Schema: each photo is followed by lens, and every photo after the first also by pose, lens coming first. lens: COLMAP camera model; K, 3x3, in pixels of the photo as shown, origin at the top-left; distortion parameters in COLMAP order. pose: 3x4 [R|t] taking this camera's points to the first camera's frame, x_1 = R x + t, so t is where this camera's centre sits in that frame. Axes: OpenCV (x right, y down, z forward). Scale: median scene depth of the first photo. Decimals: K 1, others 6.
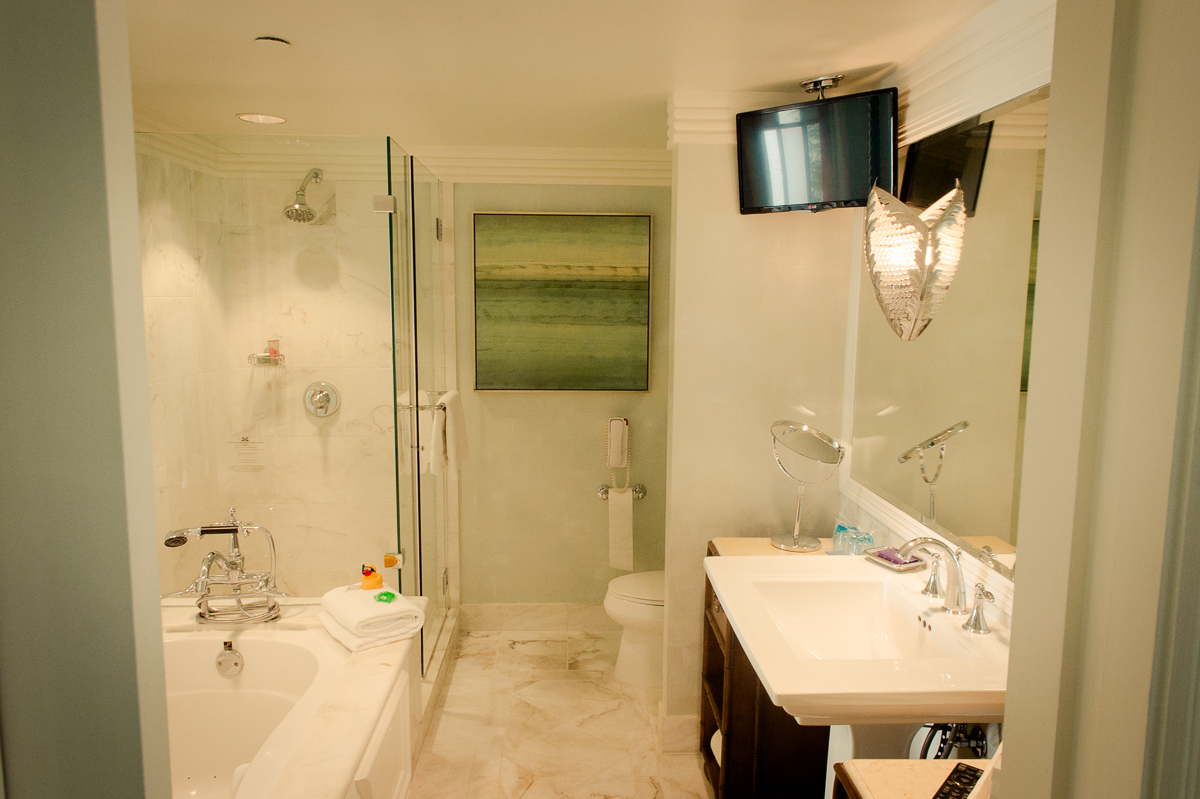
lens RADIAL K [[808.9, 0, 600.0], [0, 808.9, 399.5], [0, 0, 1]] dist [-0.004544, -0.000631]
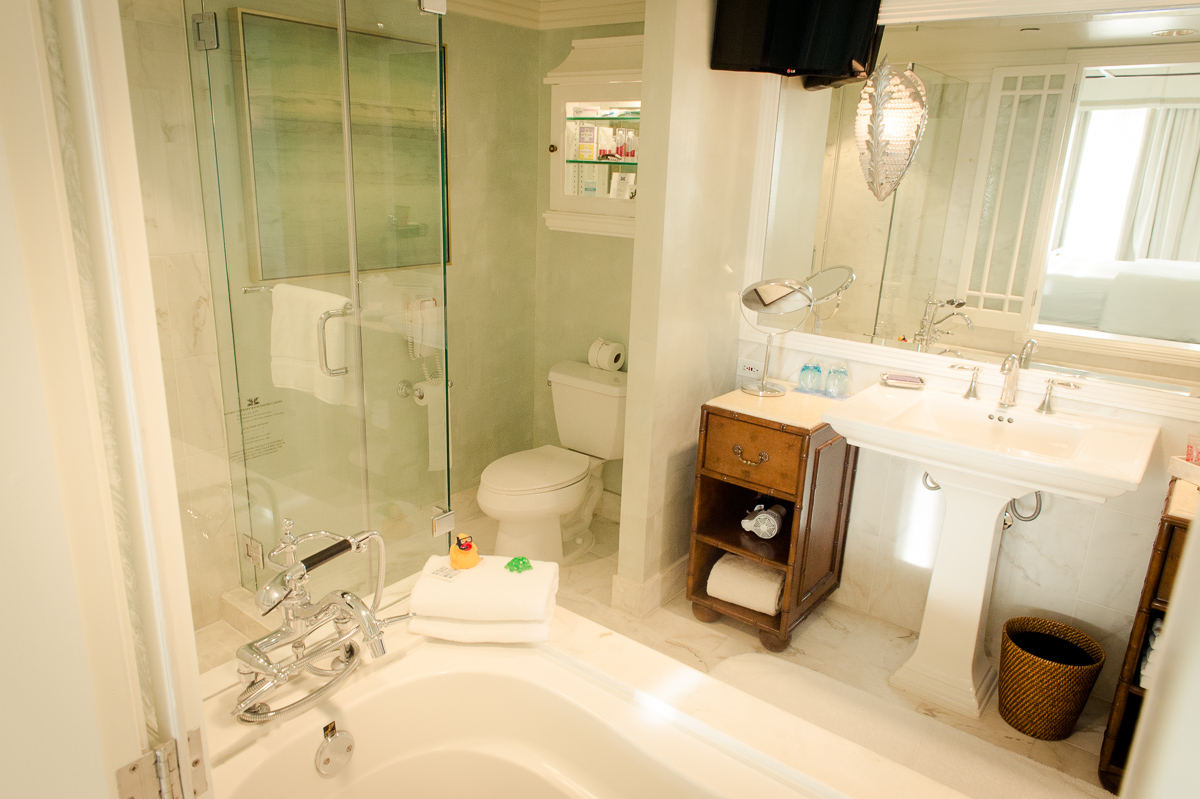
lens RADIAL K [[808.9, 0, 600.0], [0, 808.9, 399.5], [0, 0, 1]] dist [-0.004544, -0.000631]
pose [[0.636621, -0.204371, 0.743603, -0.519443], [0.066951, 0.975251, 0.210719, -0.040917], [-0.768265, -0.084363, 0.634549, 0.331456]]
